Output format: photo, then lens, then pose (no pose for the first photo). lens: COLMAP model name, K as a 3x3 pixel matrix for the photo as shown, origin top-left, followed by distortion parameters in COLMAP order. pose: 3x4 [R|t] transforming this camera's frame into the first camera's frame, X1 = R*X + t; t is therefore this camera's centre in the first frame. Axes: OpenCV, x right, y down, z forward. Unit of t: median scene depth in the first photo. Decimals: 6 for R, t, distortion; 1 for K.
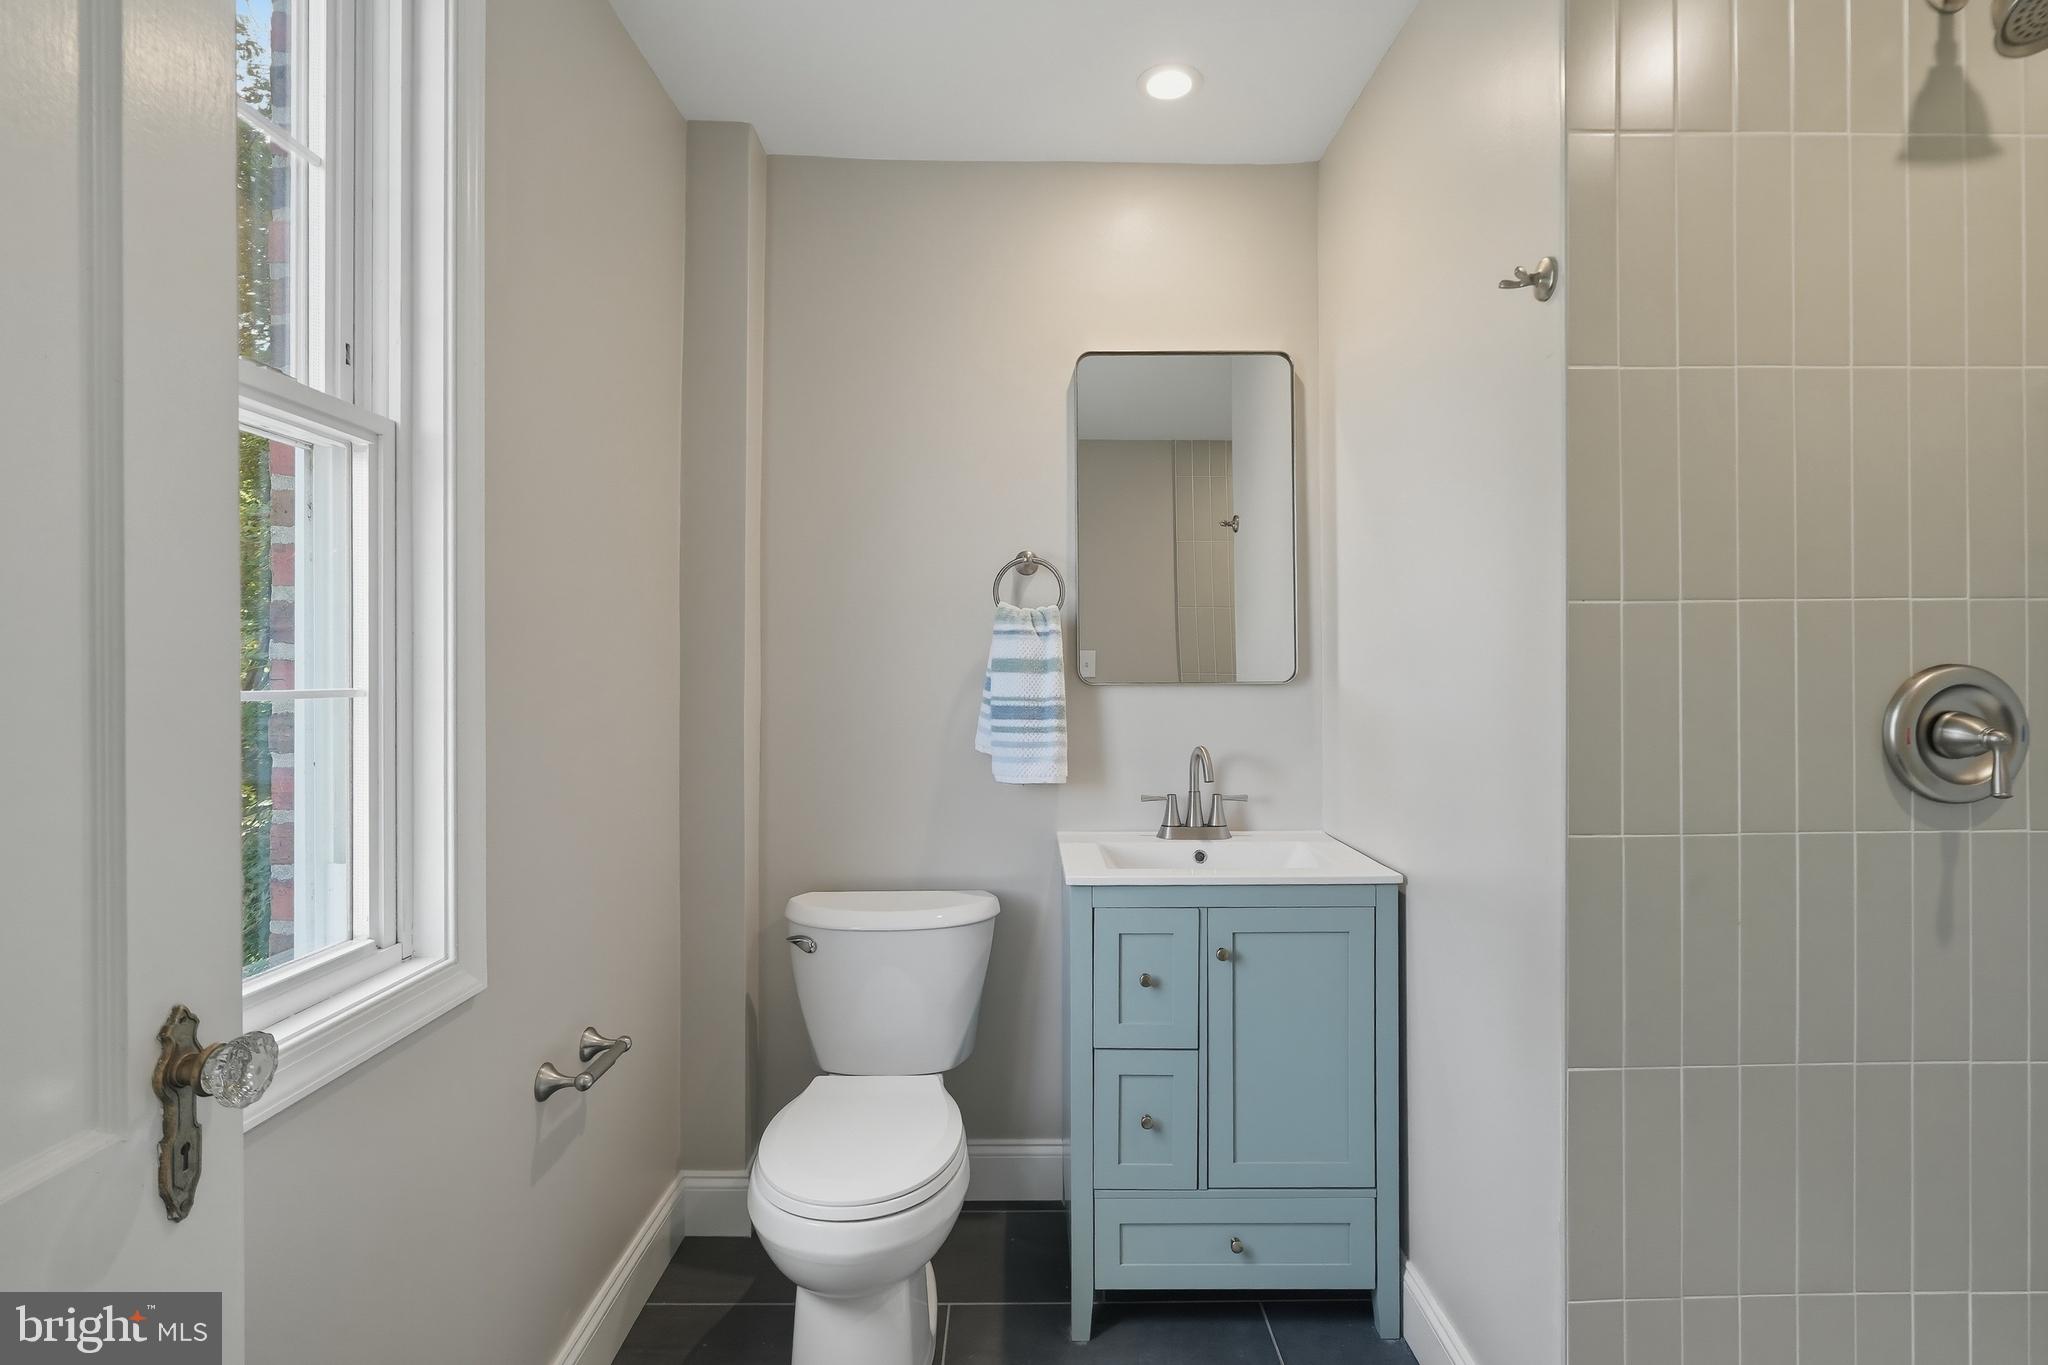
lens RADIAL K [[934.3, 0, 1024.0], [0, 934.3, 688.8], [0, 0, 1]] dist [-0.003797, 0.002805]
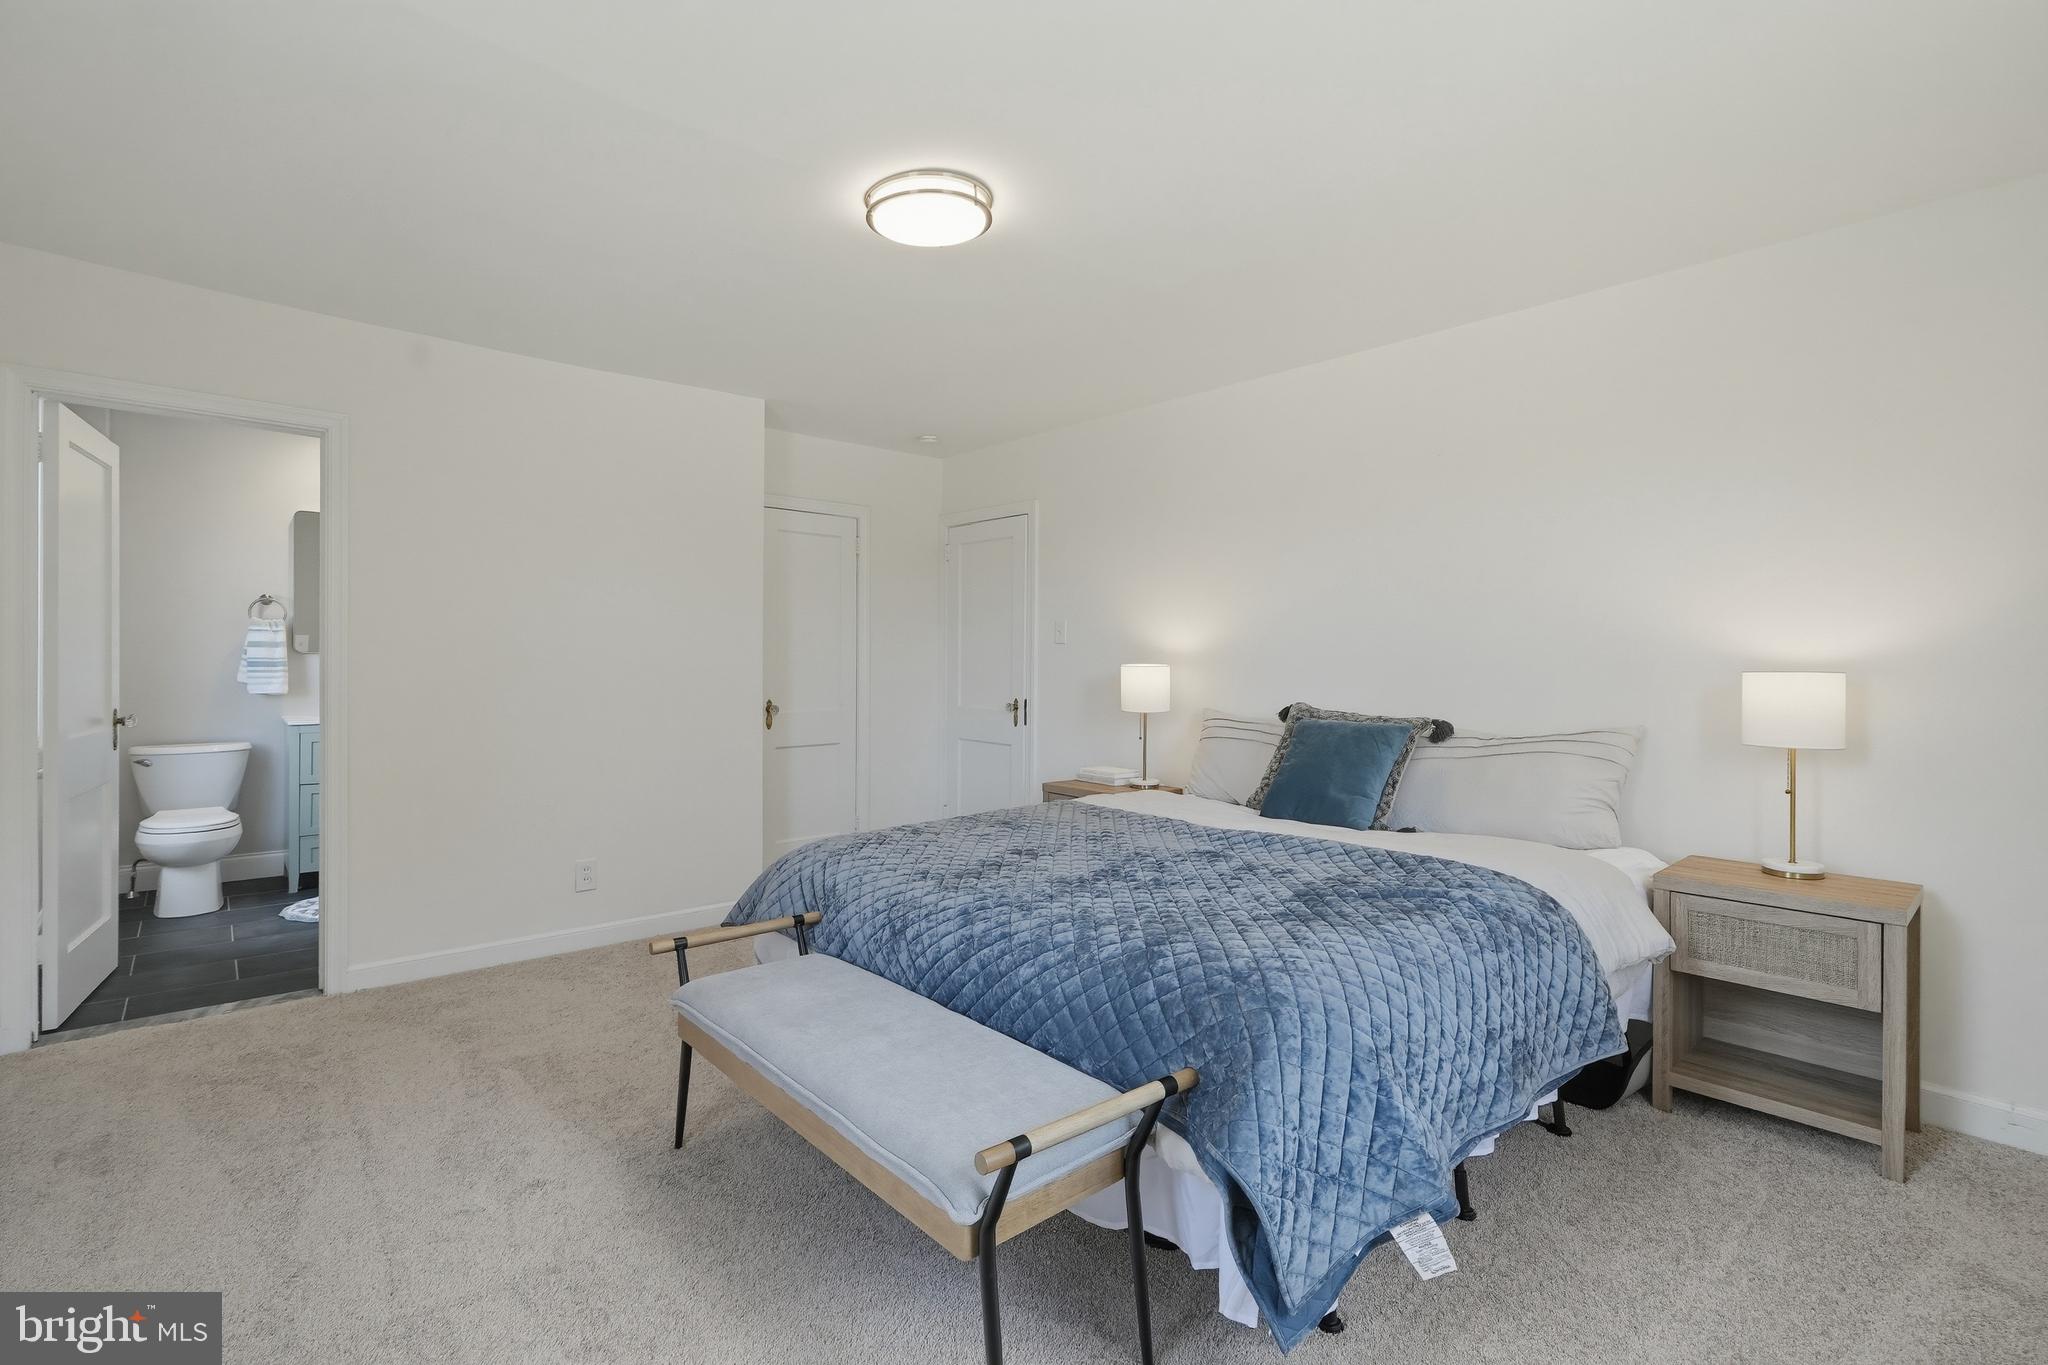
lens RADIAL K [[934.3, 0, 1016.2], [0, 934.3, 671.3], [0, 0, 1]] dist [-0.003797, 0.002805]
pose [[0.759026, 0.001206, 0.651059, -0.093868], [-0.008626, 0.999929, 0.008203, 0.007308], [-0.651003, -0.011842, 0.758983, -2.022279]]
